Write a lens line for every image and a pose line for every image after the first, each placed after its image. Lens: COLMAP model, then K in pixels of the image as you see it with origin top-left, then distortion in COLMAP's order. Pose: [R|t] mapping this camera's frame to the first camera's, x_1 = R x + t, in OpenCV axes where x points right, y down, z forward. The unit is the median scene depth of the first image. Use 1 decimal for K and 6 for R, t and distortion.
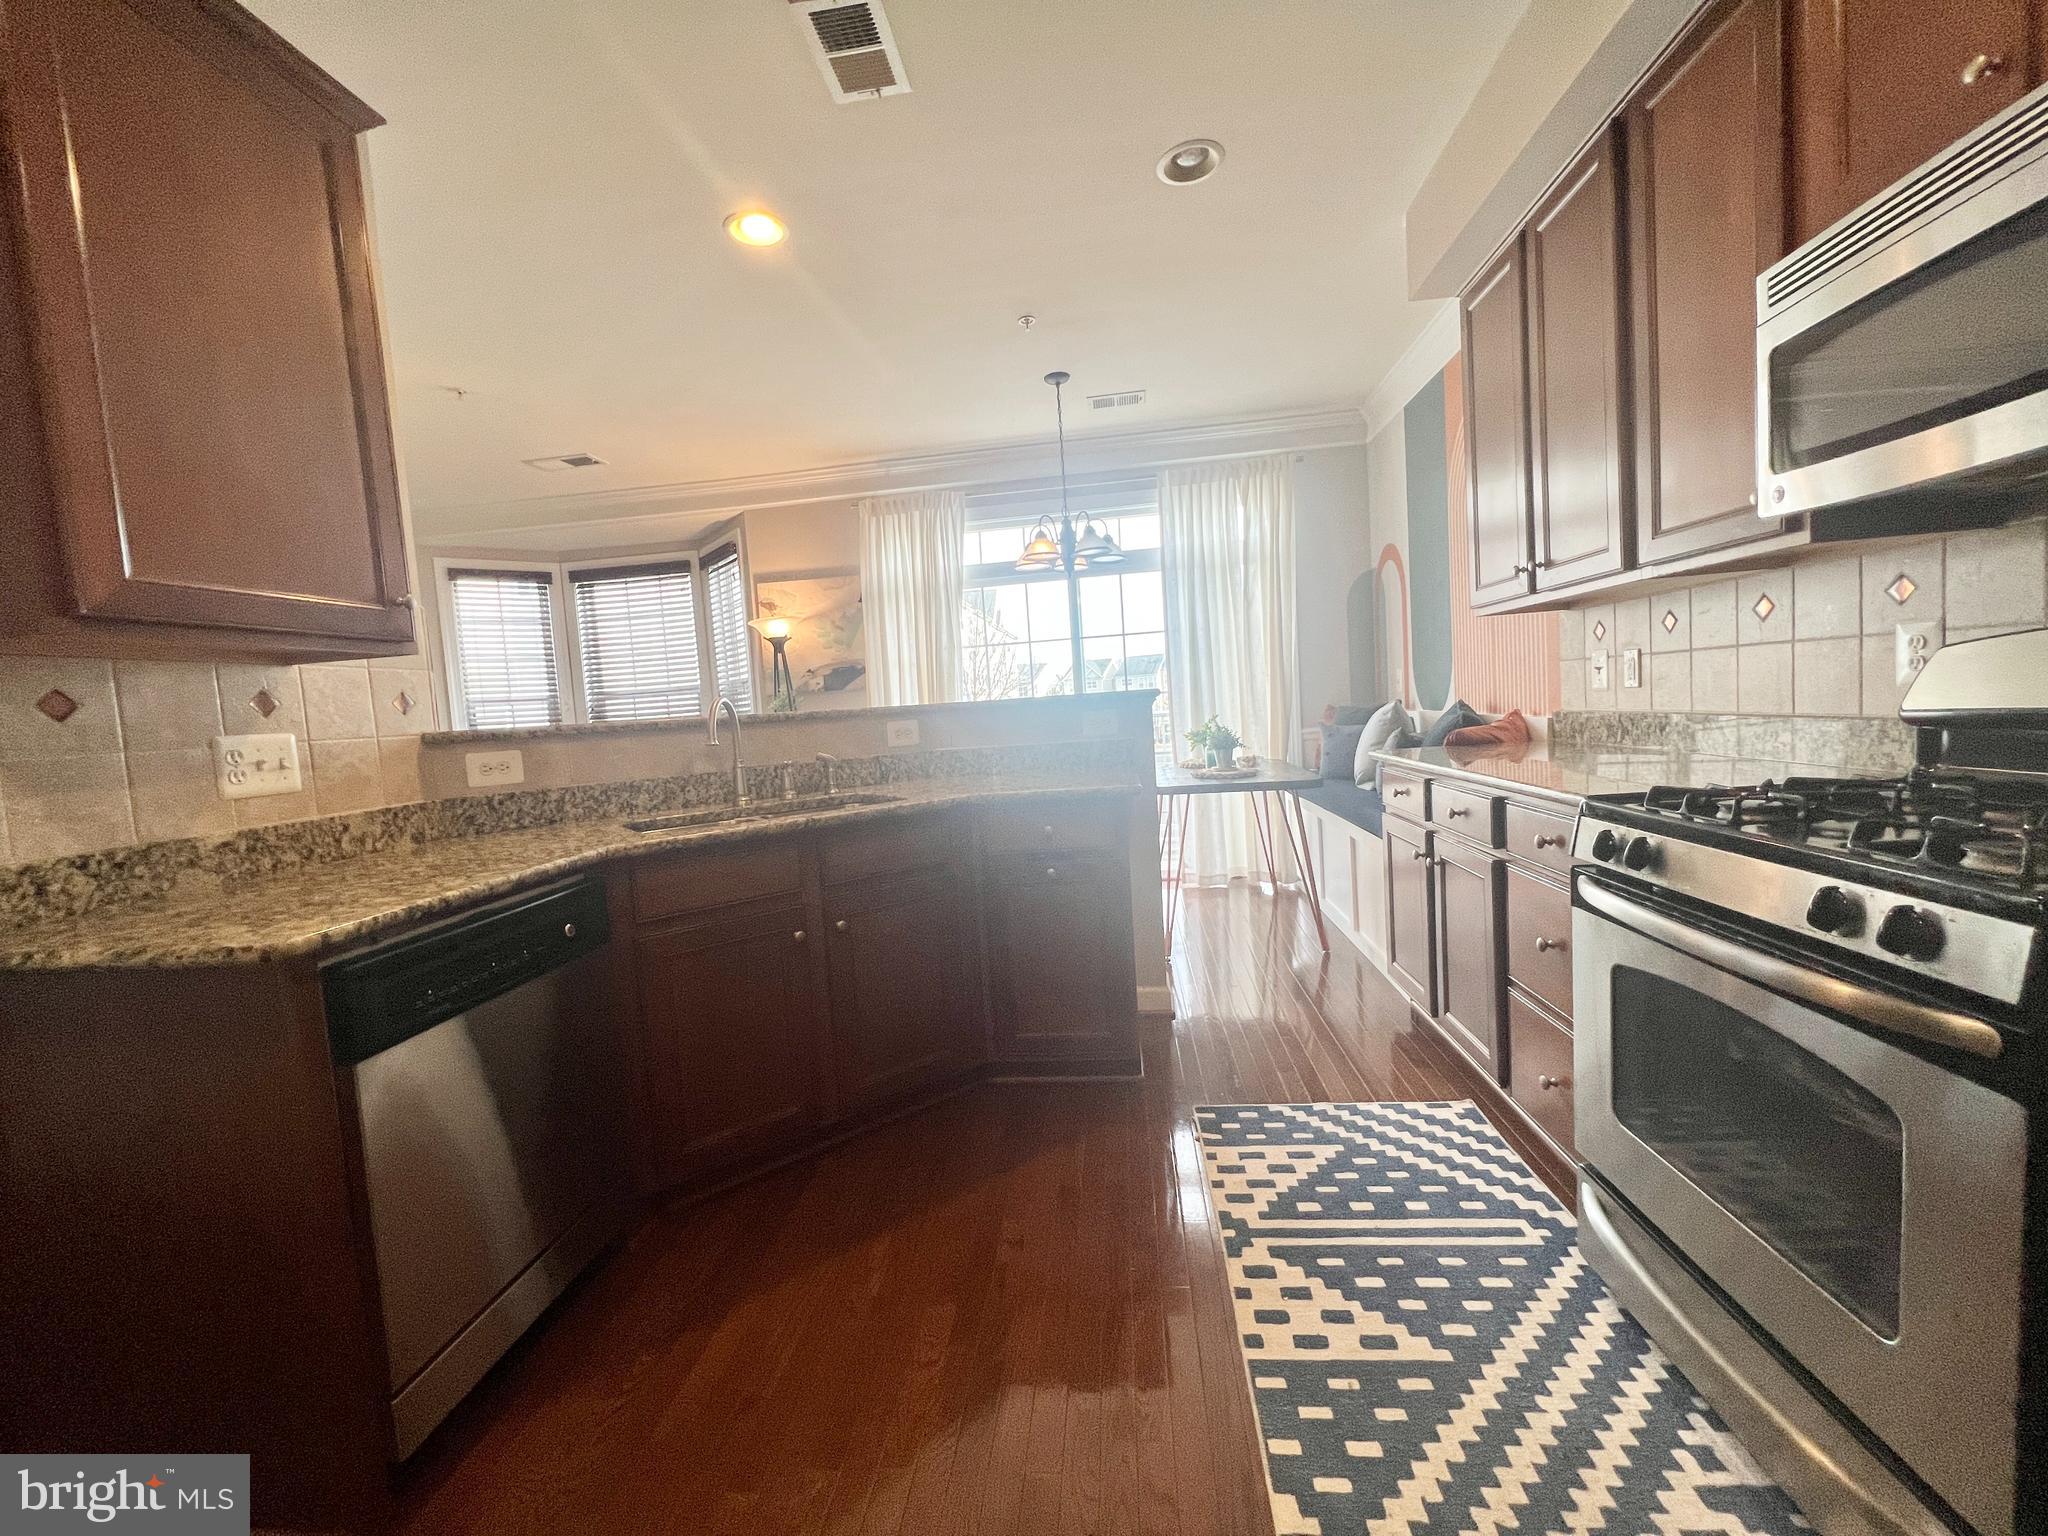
lens RADIAL K [[817.5, 0, 1018.4], [0, 817.5, 762.3], [0, 0, 1]] dist [0.000742, 0.000053]
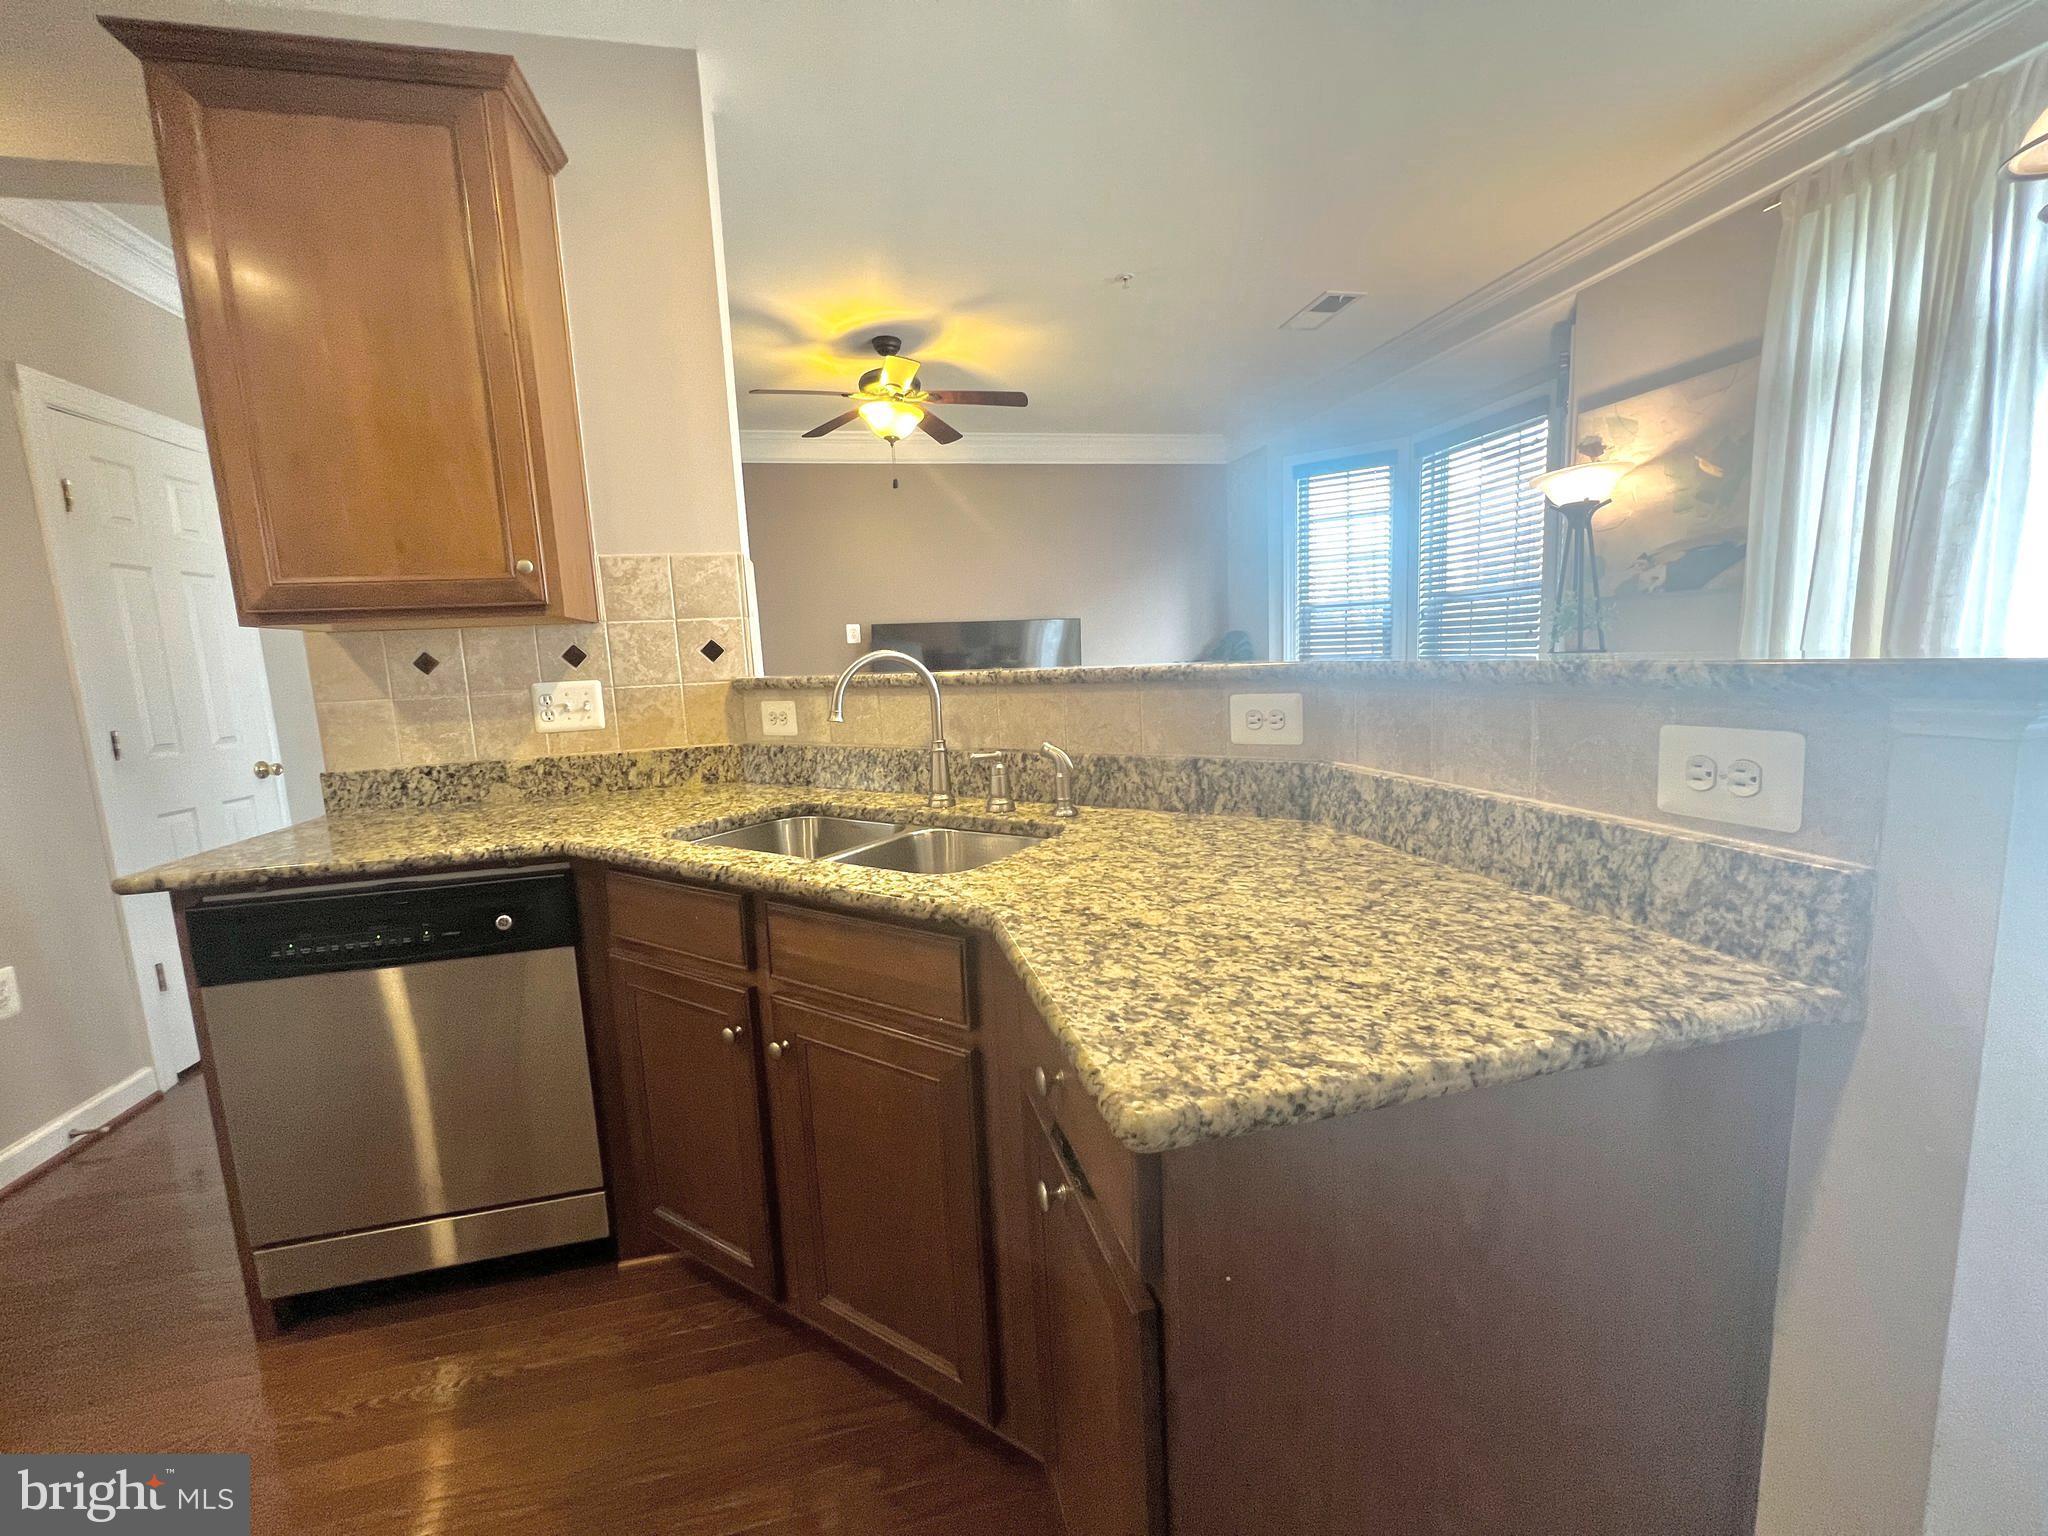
lens RADIAL K [[817.5, 0, 1018.4], [0, 817.5, 762.3], [0, 0, 1]] dist [0.000742, 0.000053]
pose [[0.334097, 0.175297, -0.926094, 0.435531], [-0.041748, 0.984341, 0.171261, -0.143512], [0.941614, -0.018555, 0.336184, 1.136737]]
